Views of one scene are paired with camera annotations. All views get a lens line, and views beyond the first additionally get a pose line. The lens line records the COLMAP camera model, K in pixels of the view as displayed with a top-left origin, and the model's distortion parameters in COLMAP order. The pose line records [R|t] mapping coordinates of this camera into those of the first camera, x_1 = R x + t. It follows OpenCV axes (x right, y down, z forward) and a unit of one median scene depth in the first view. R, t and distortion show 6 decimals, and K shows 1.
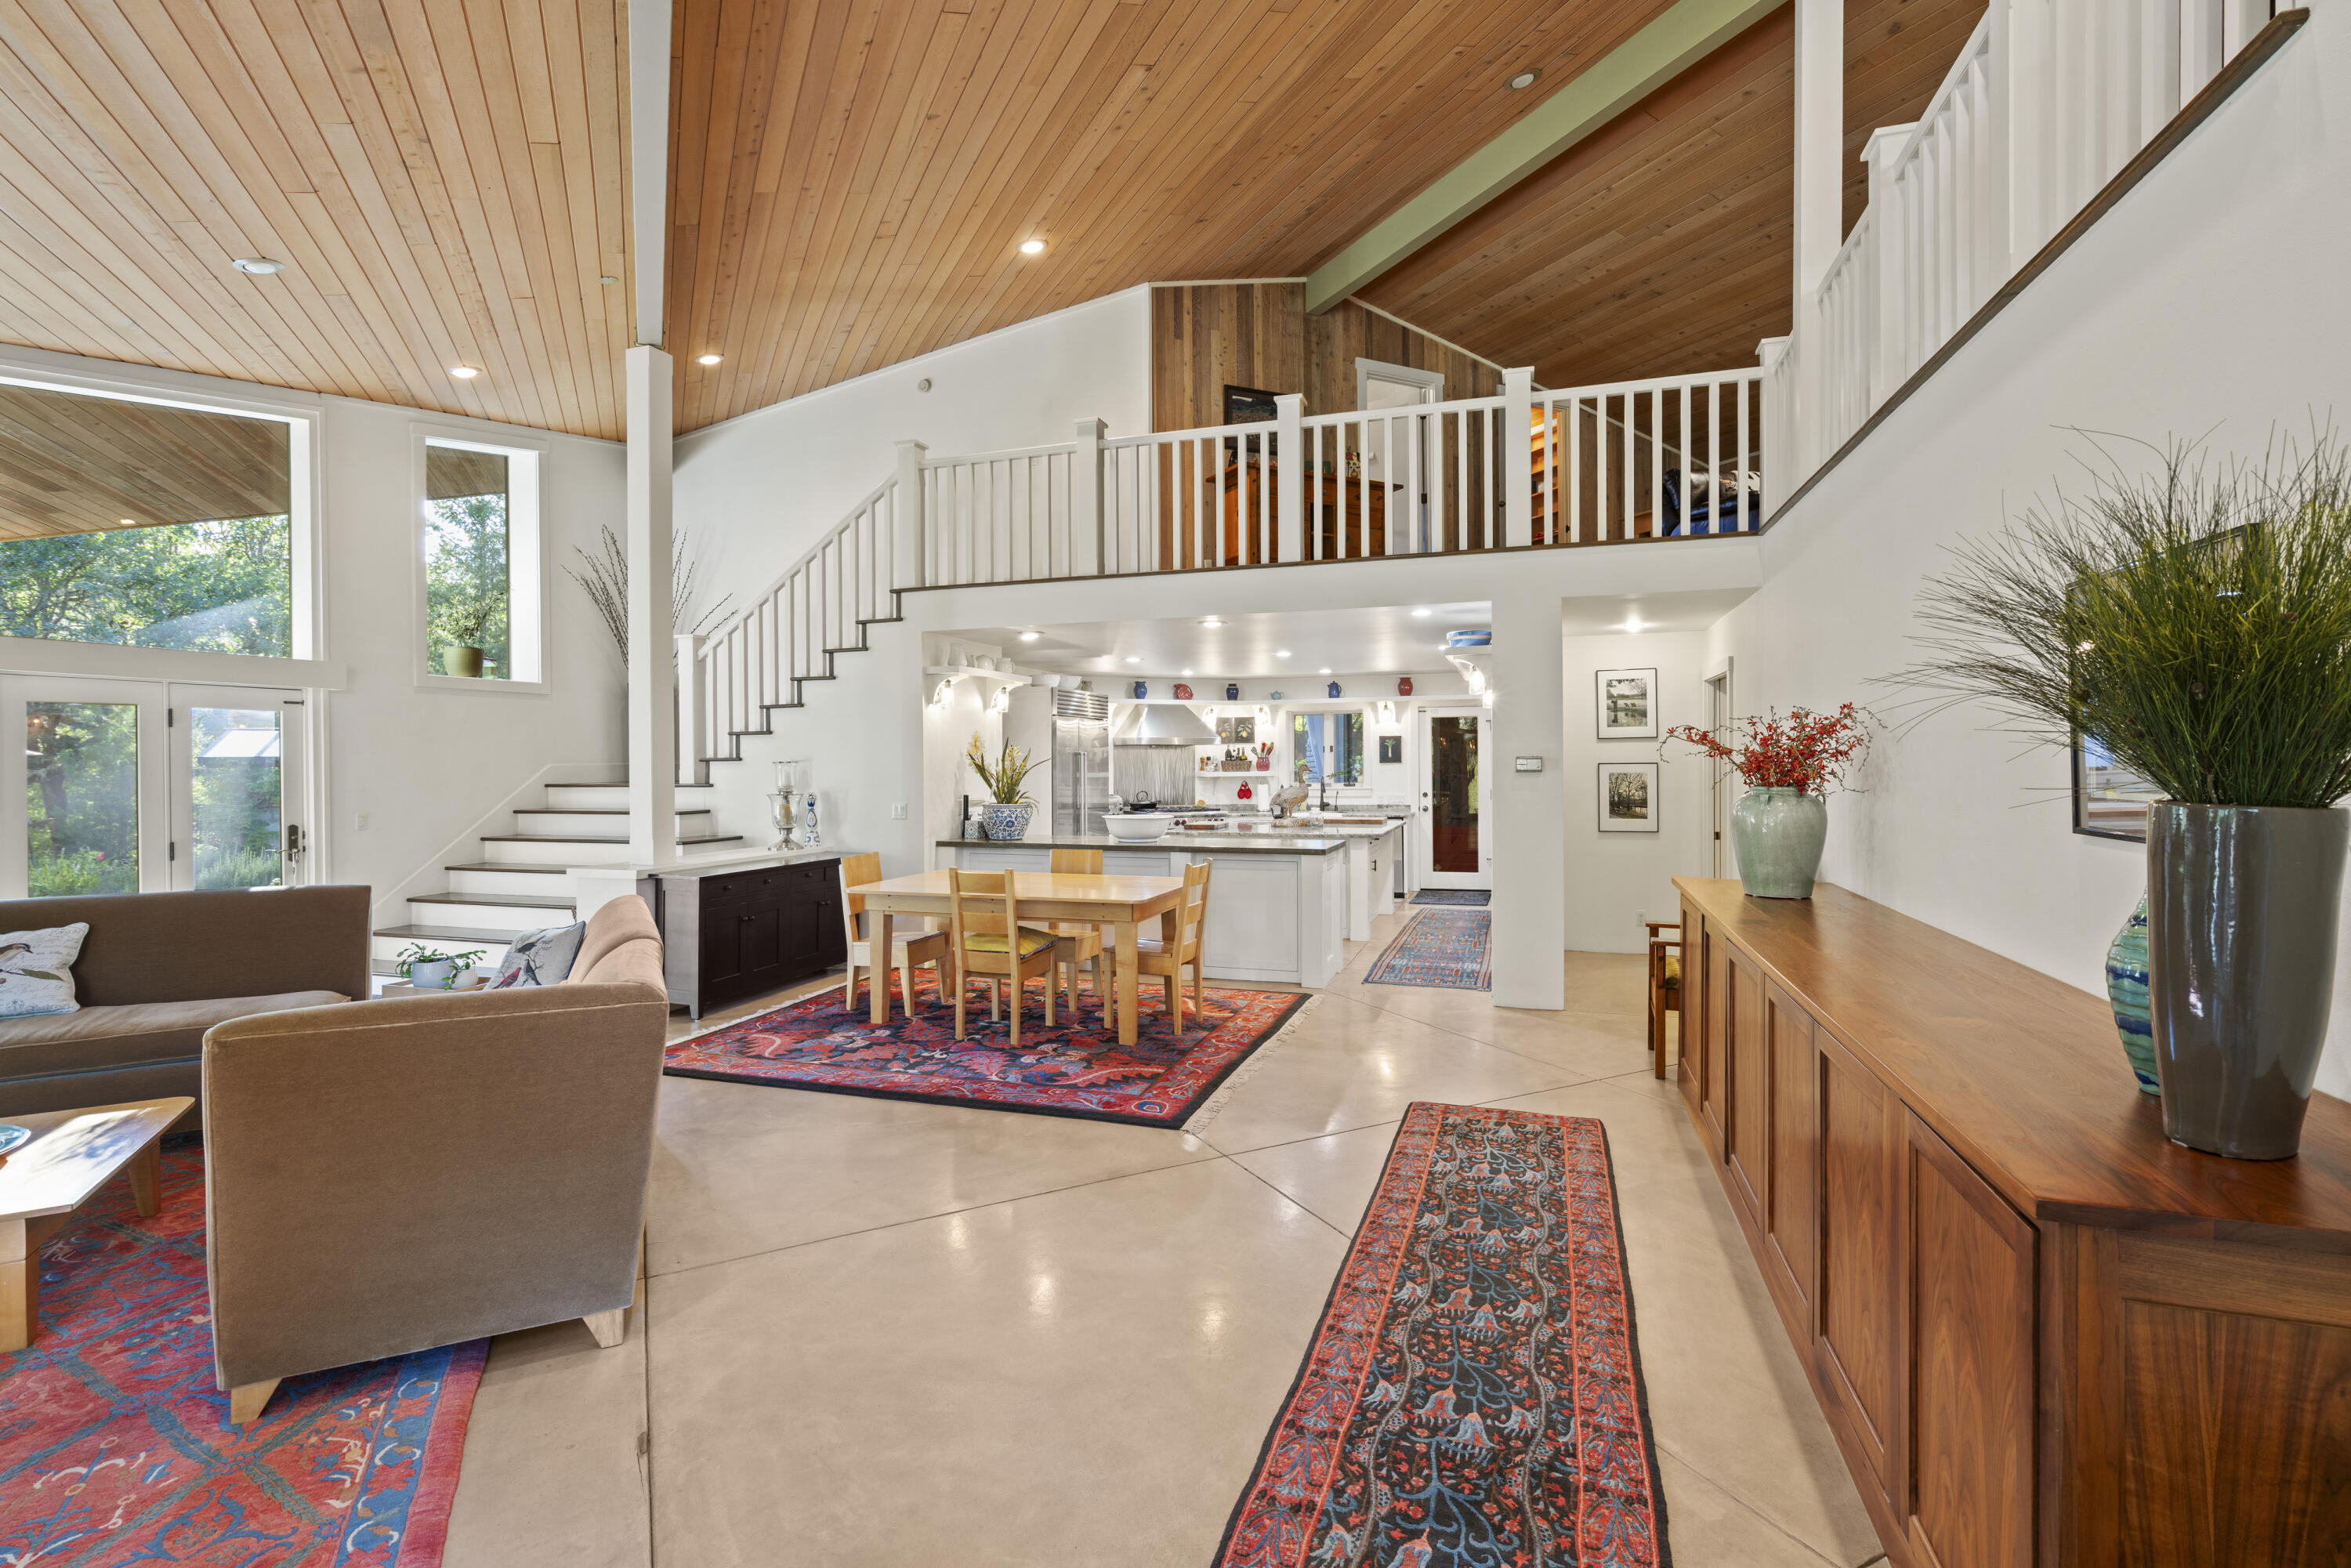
lens RADIAL K [[1064.4, 0, 1167.4], [0, 1064.4, 775.0], [0, 0, 1]] dist [-0.001417, 0.001166]
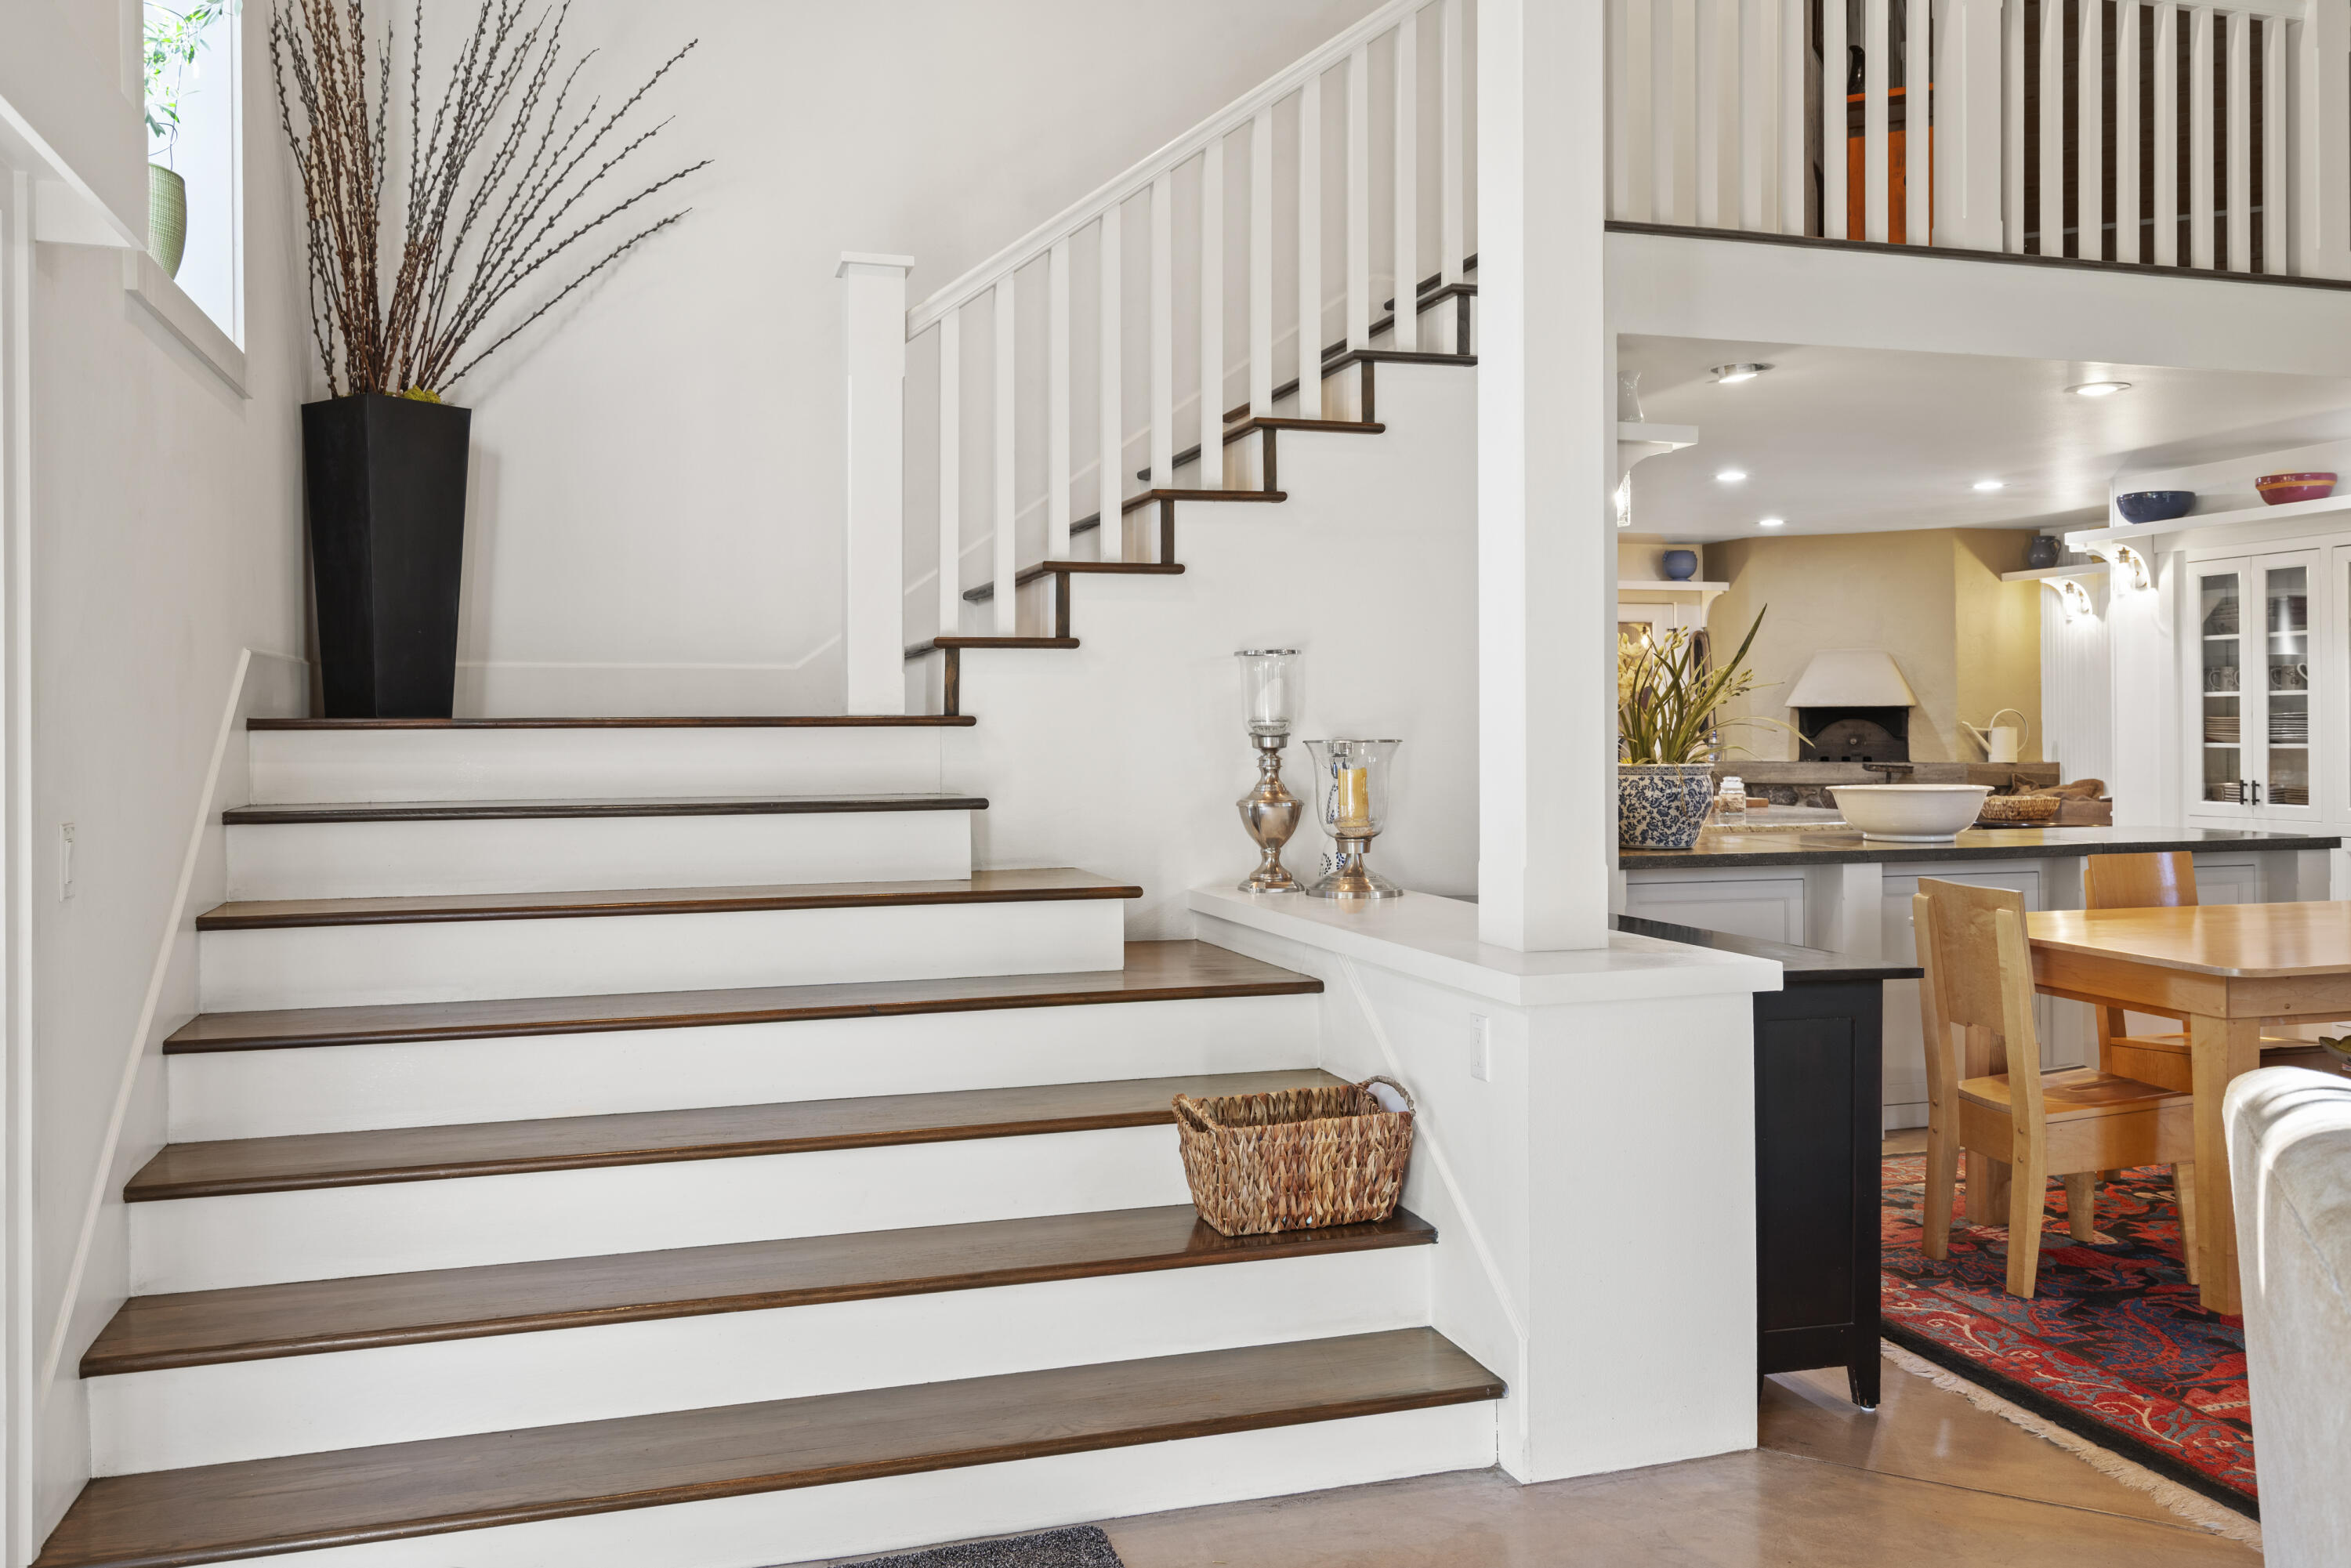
lens RADIAL K [[1777.7, 0, 1151.9], [0, 1777.7, 766.8], [0, 0, 1]] dist [0.000409, -0.010077]
pose [[0.830417, -0.011614, 0.557021, -0.693329], [0.009967, 0.999932, 0.005990, 0.021525], [-0.557053, 0.000578, 0.830477, 0.518756]]
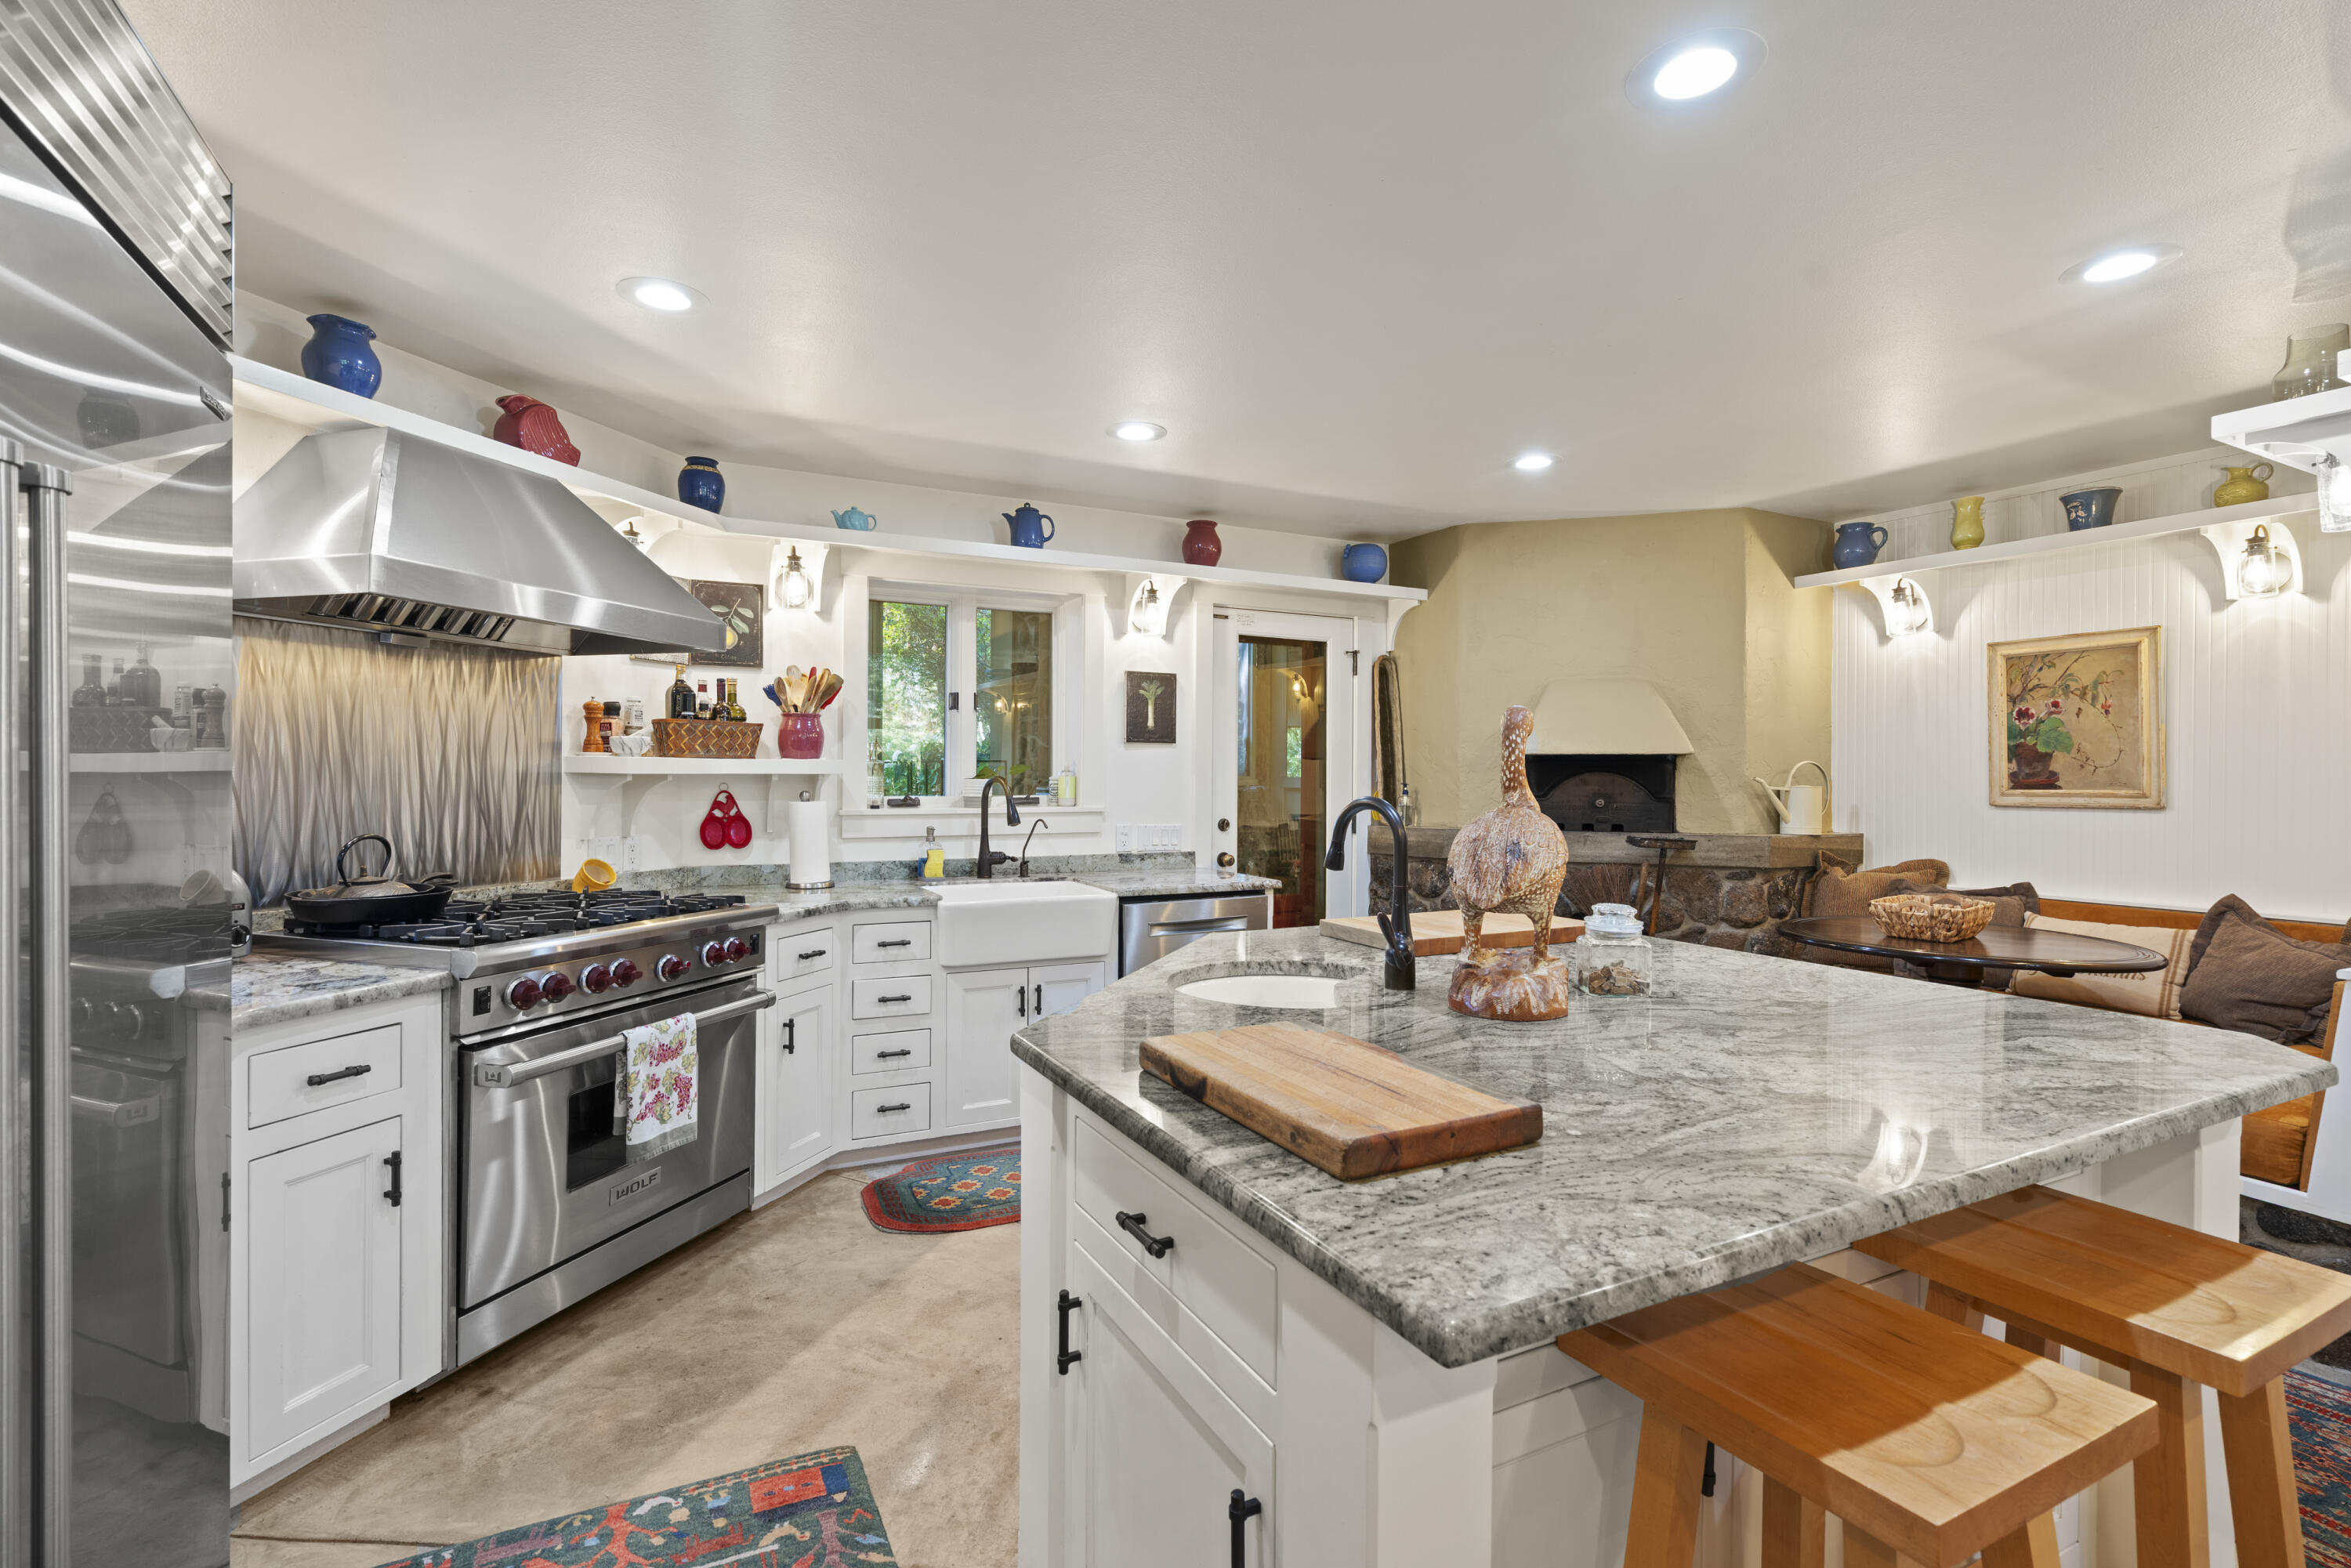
lens RADIAL K [[1064.4, 0, 1159.5], [0, 1064.4, 784.1], [0, 0, 1]] dist [-0.001417, 0.001166]
pose [[0.699404, 0.008180, 0.714680, -0.093115], [0.000996, 0.999922, -0.012419, 0.012229], [-0.714726, 0.009397, 0.699341, 1.101601]]
